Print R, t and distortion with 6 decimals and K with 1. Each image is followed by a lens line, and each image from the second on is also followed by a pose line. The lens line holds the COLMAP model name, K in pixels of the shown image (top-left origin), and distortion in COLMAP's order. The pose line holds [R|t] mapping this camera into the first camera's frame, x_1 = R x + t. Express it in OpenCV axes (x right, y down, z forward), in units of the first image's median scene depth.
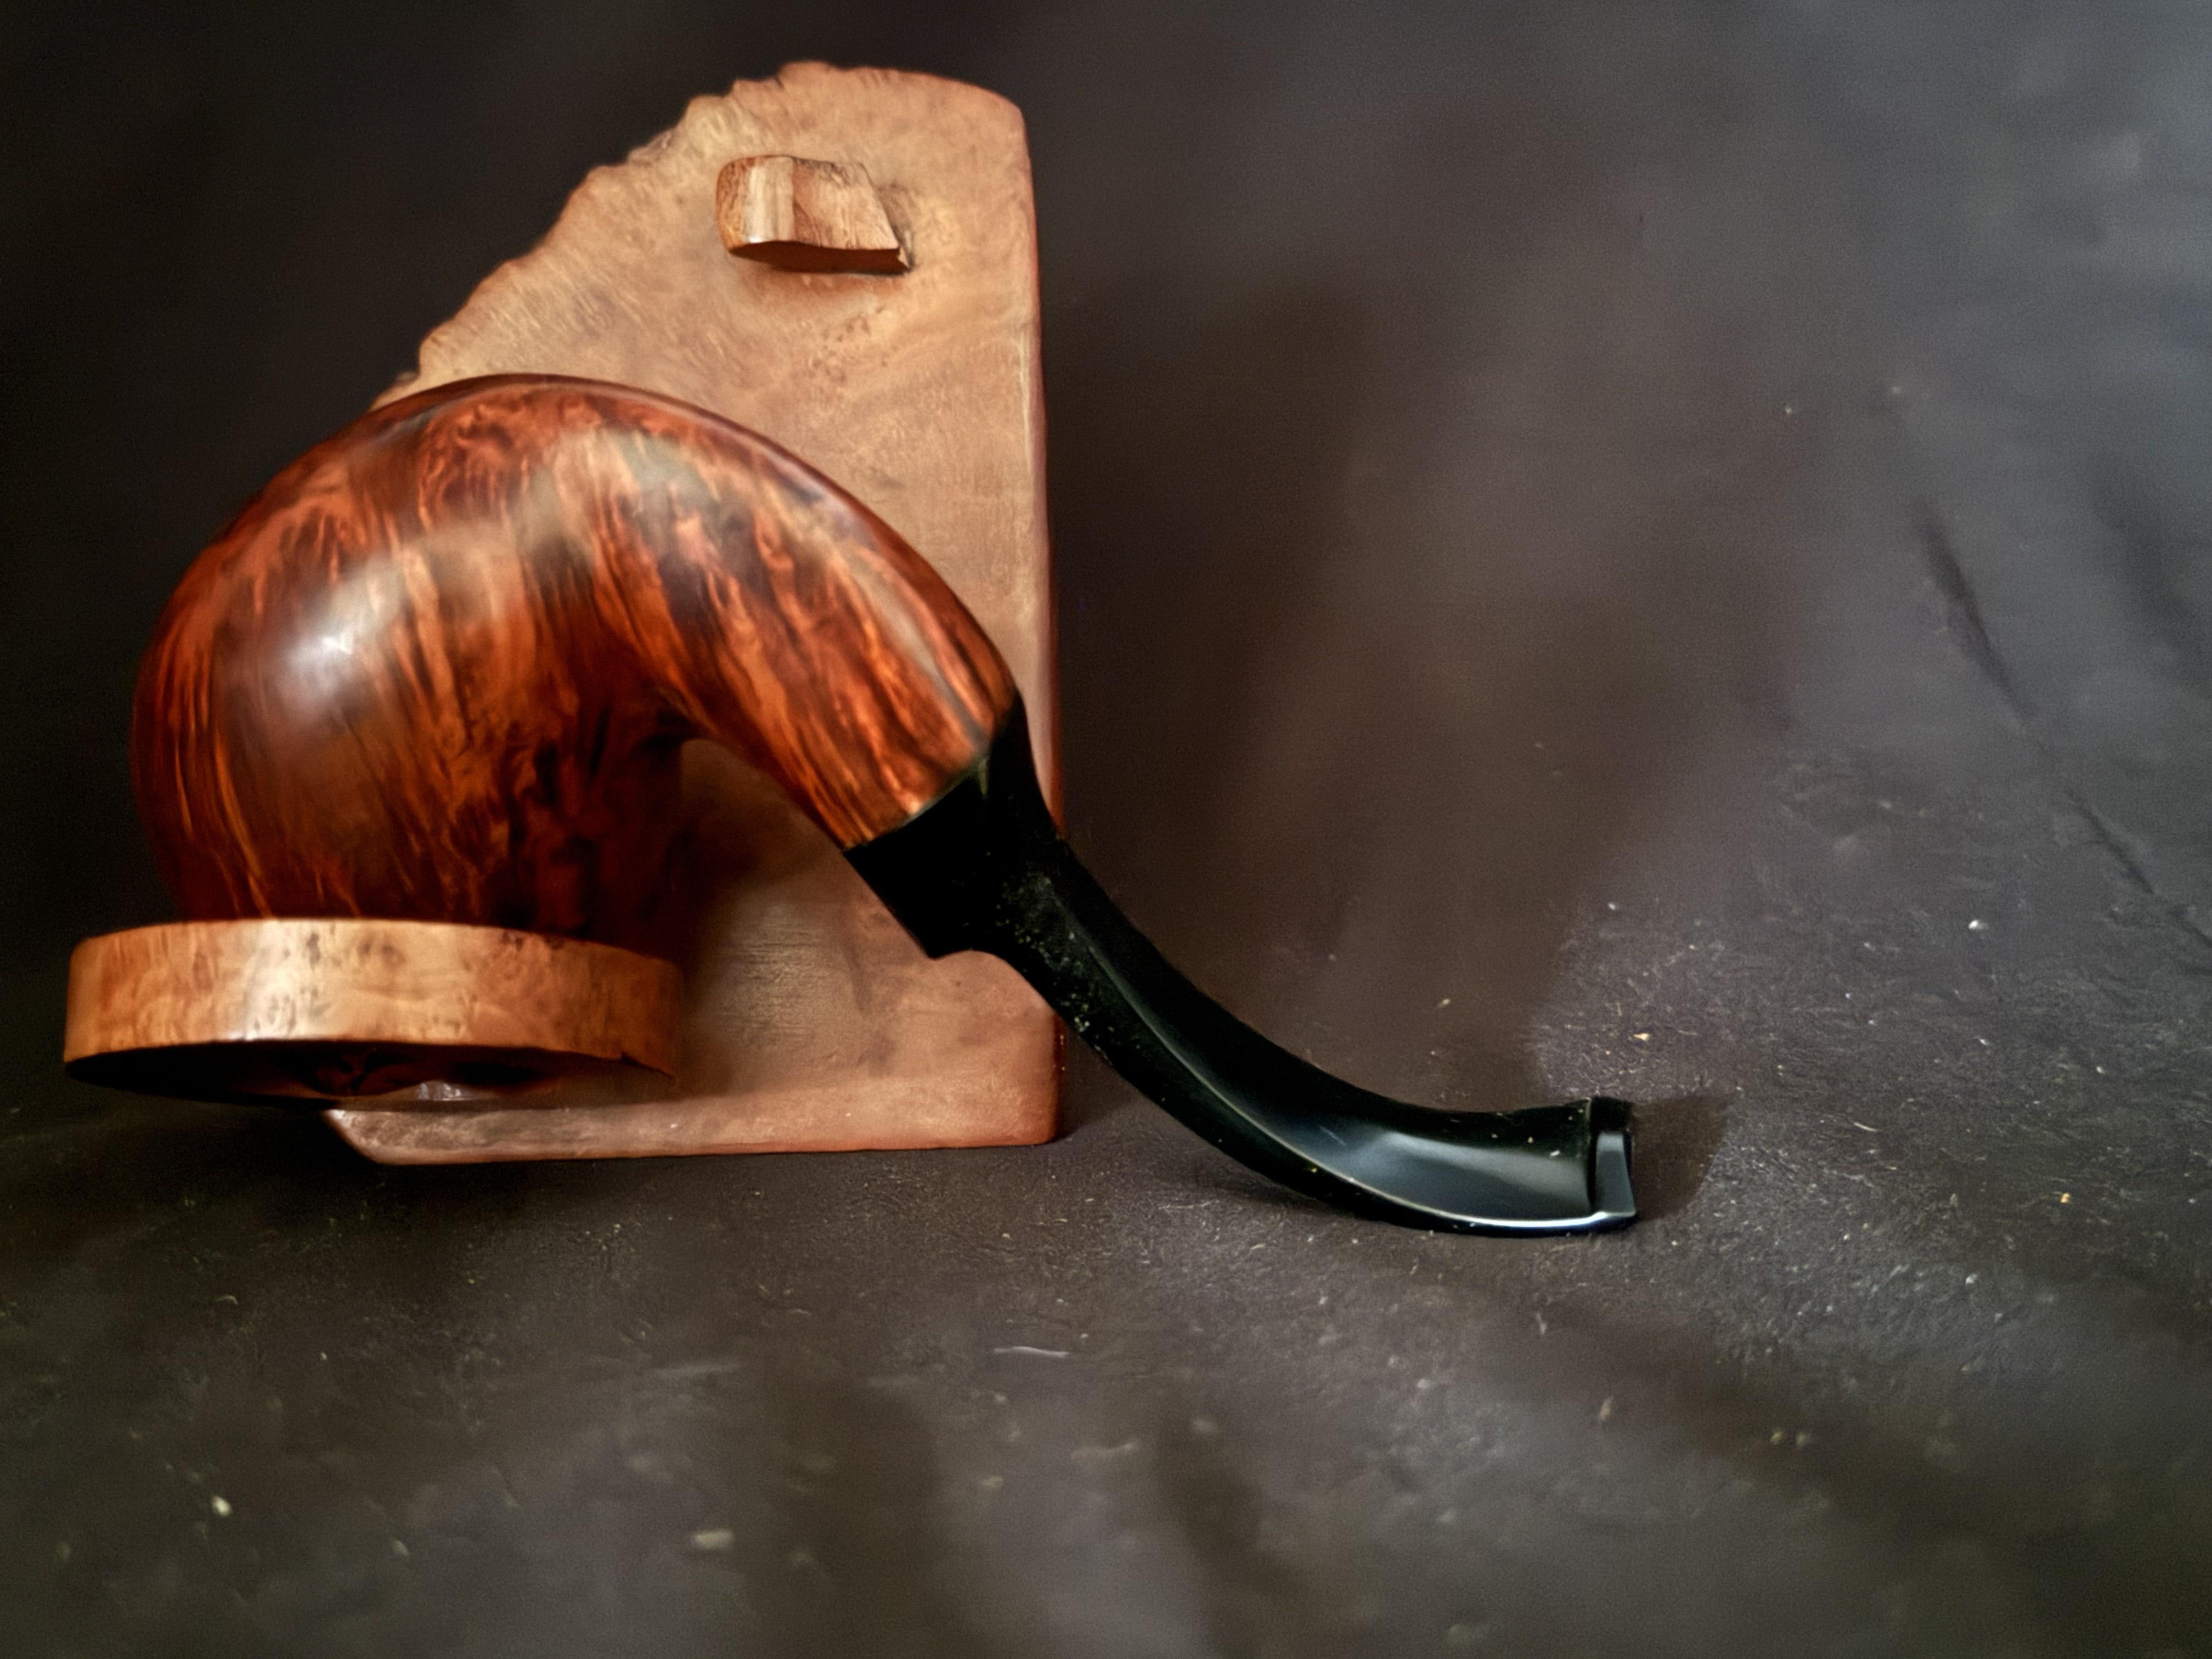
lens RADIAL K [[2738.7, 0, 1134.8], [0, 2738.7, 856.9], [0, 0, 1]] dist [0.103018, 0.000000]
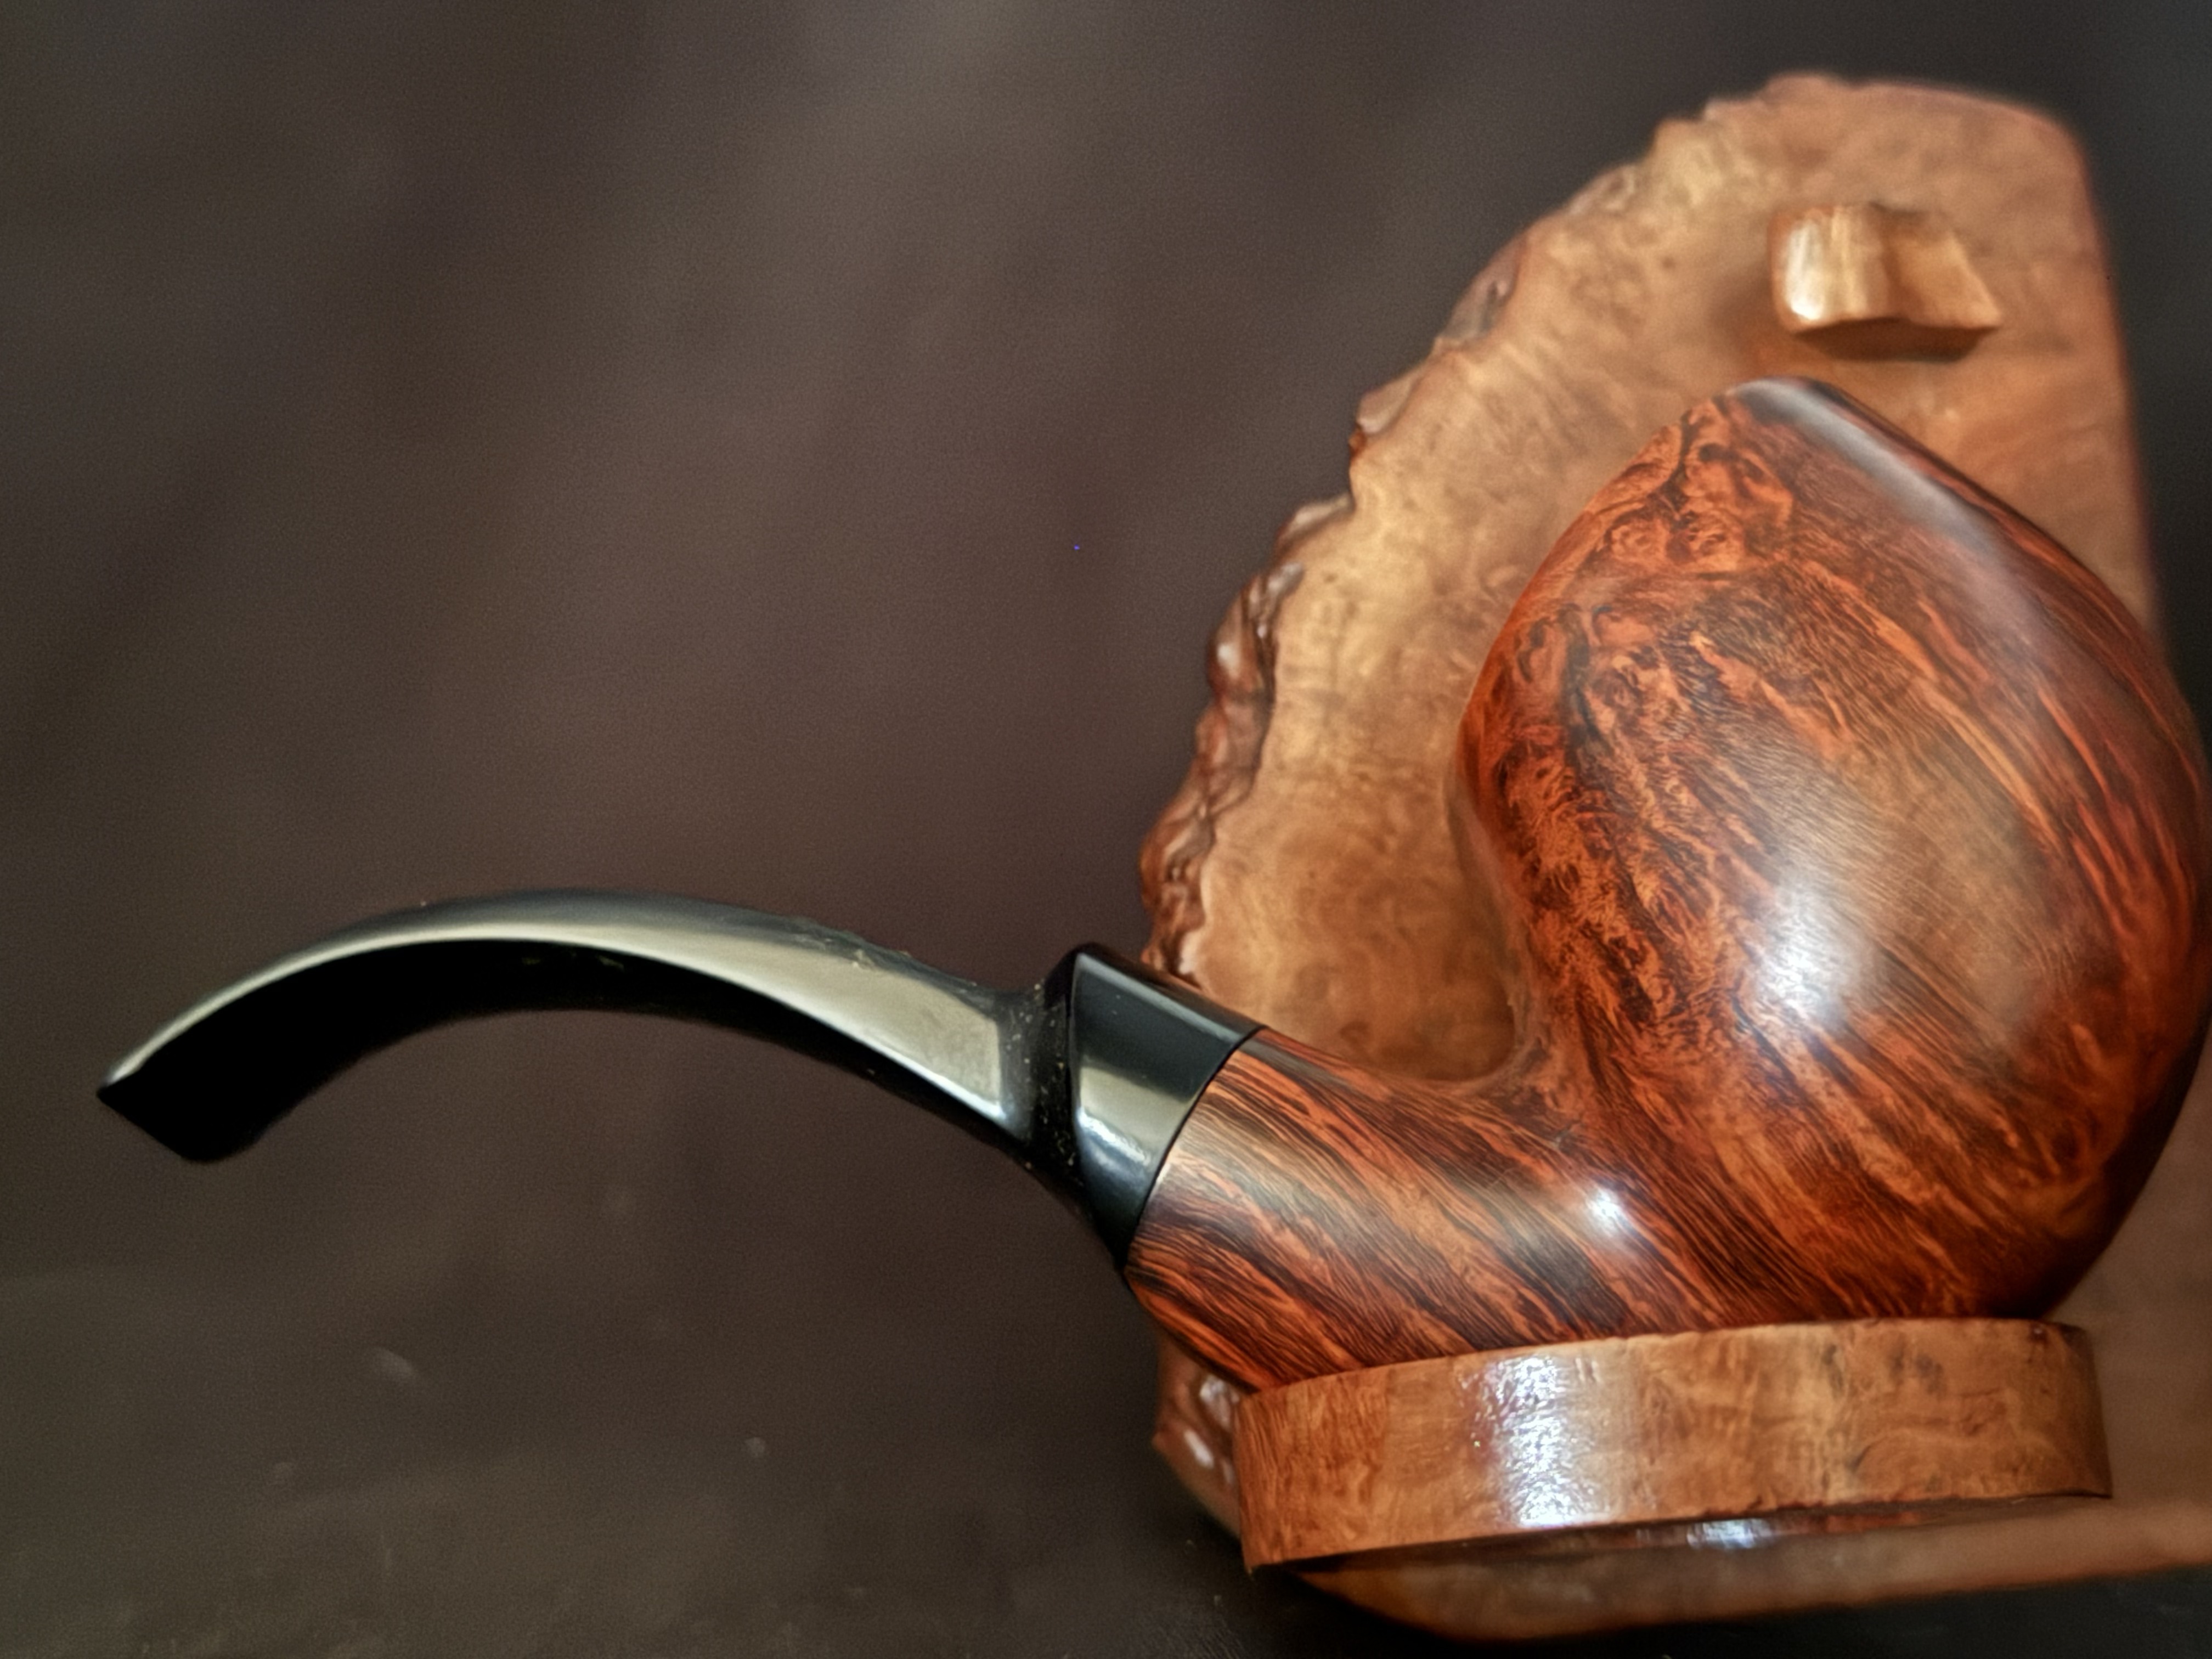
lens RADIAL K [[3363.6, 0, 1110.0], [0, 3363.6, 840.3], [0, 0, 1]] dist [0.087125, 0.000000]
pose [[0.981825, -0.029635, 0.187462, -0.482490], [0.040803, 0.997597, -0.056003, -0.043363], [-0.185352, 0.062634, 0.980674, 0.168714]]
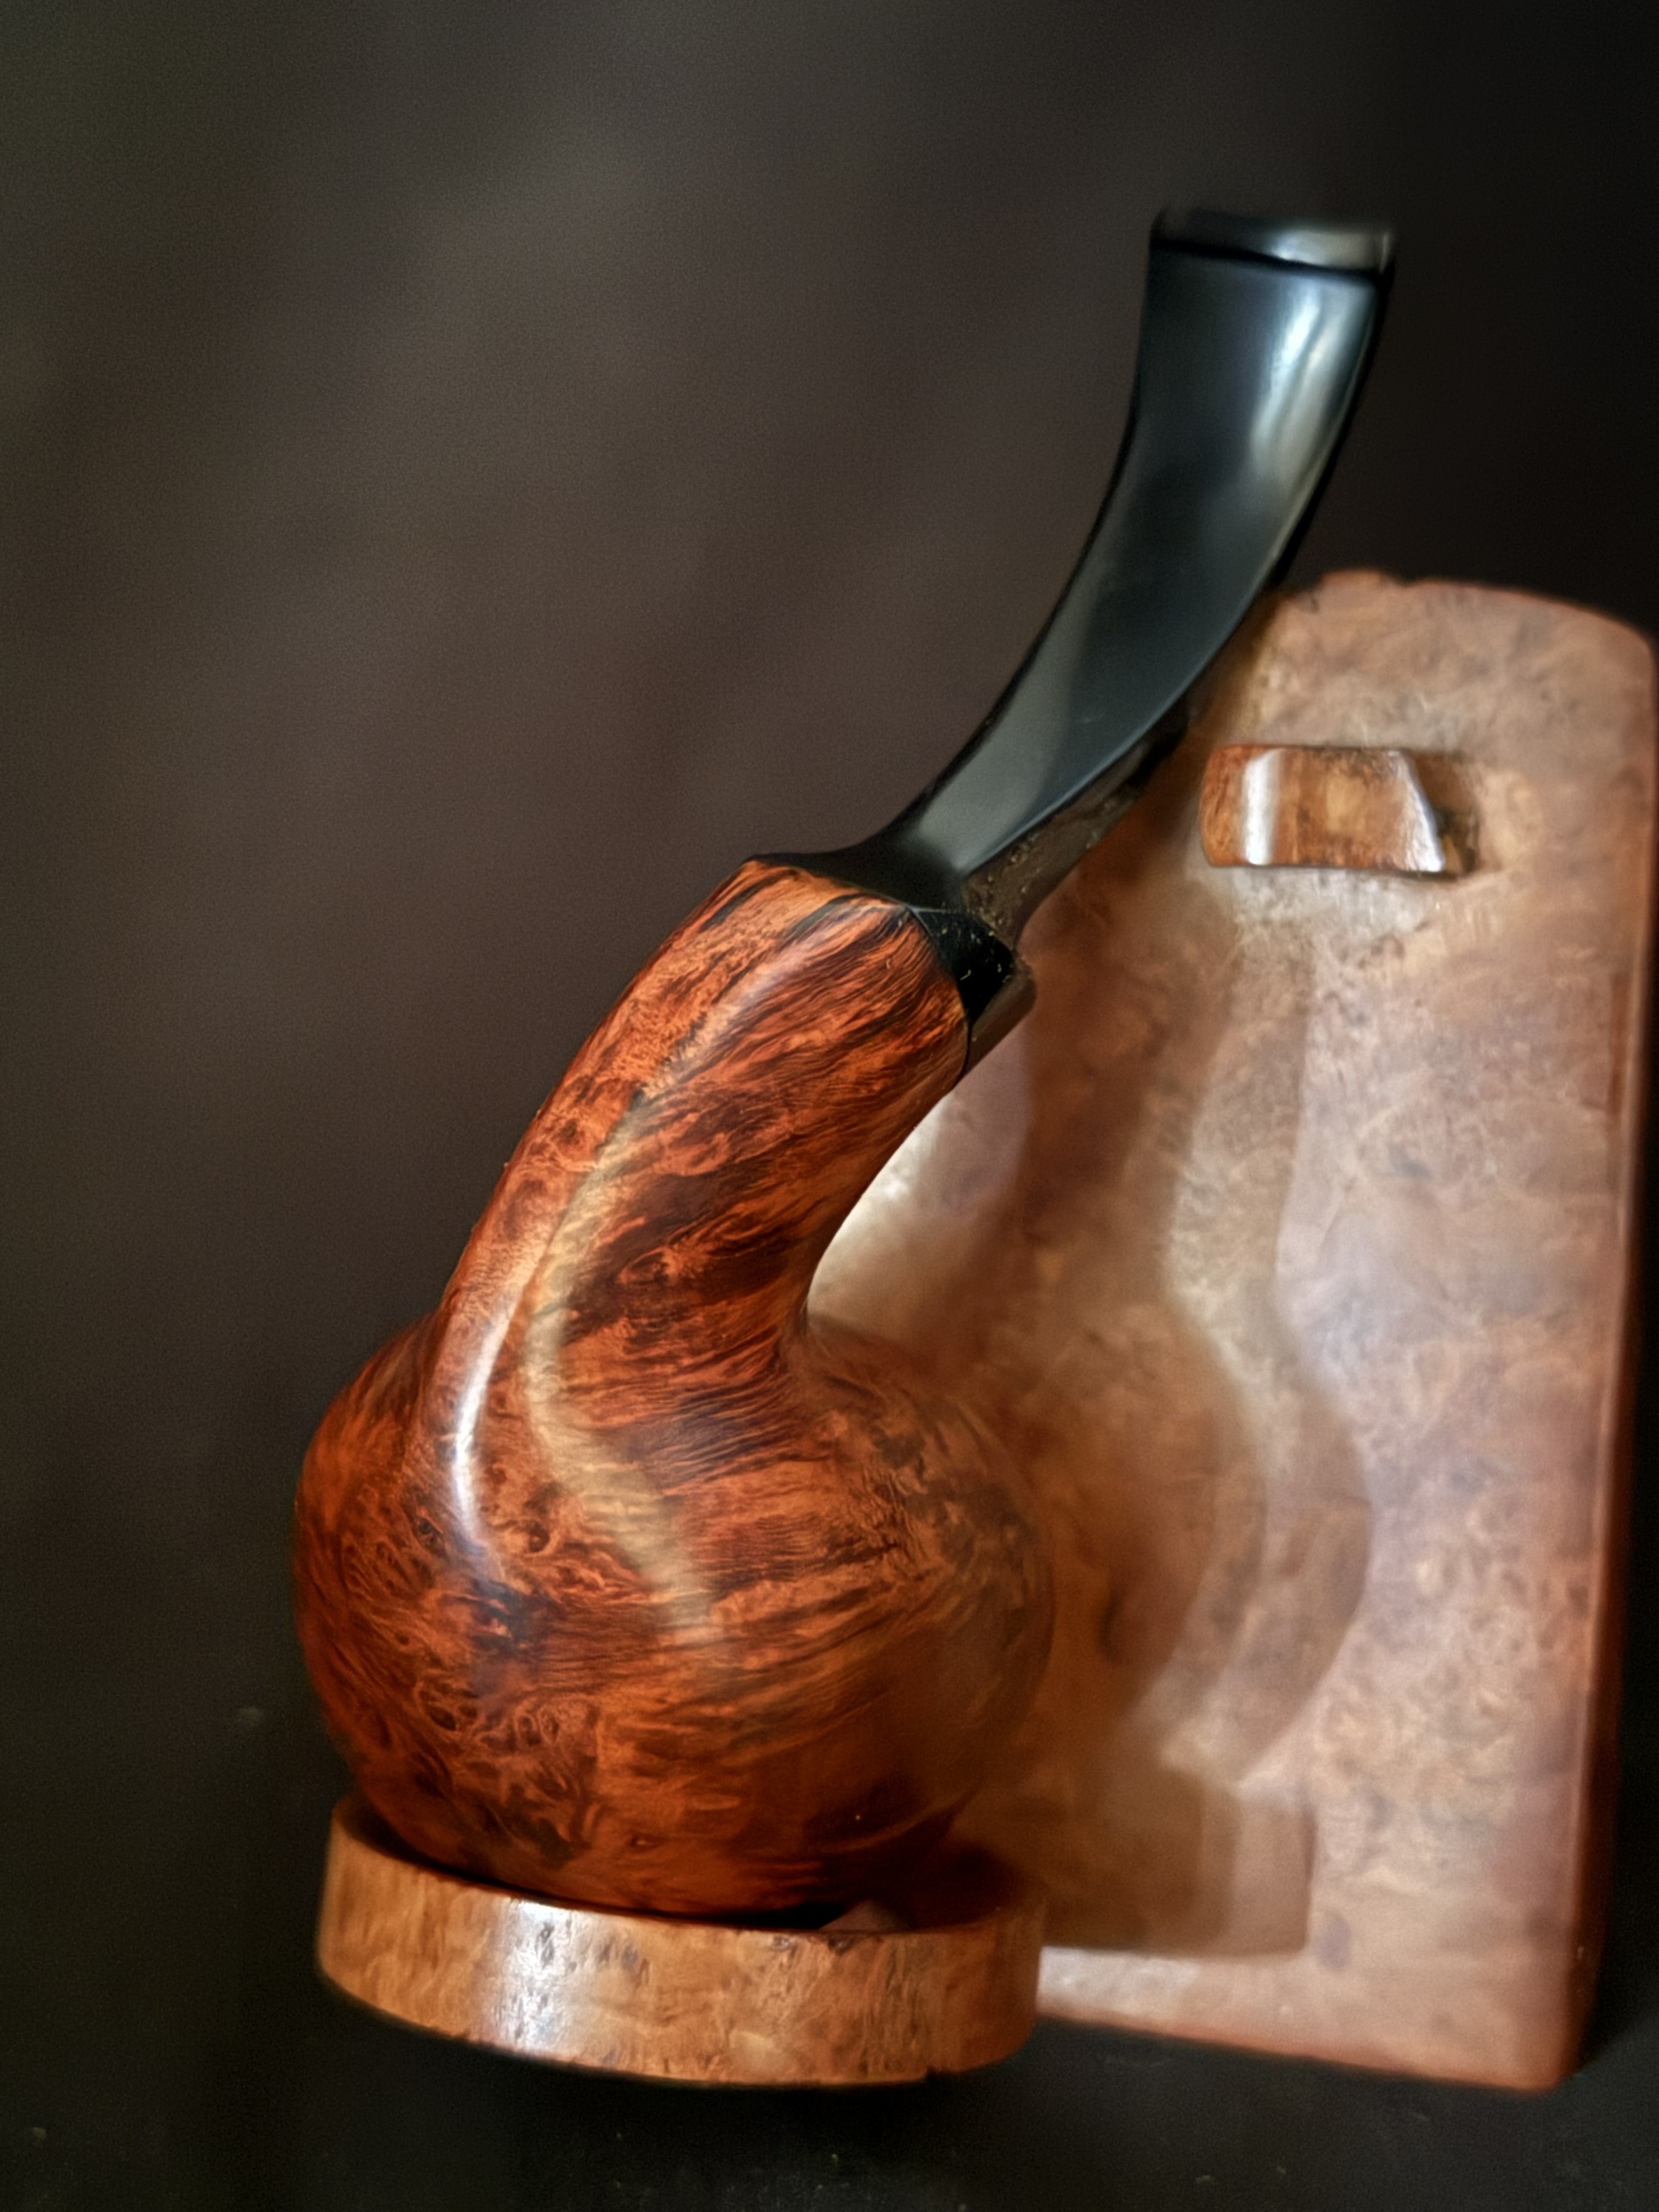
lens RADIAL K [[3139.1, 0, 827.3], [0, 3139.1, 1134.0], [0, 0, 1]] dist [0.097674, 0.000000]
pose [[0.927082, 0.100788, -0.361056, 0.069632], [-0.044044, 0.985792, 0.162091, -0.275279], [0.372263, -0.134370, 0.918349, 0.165078]]
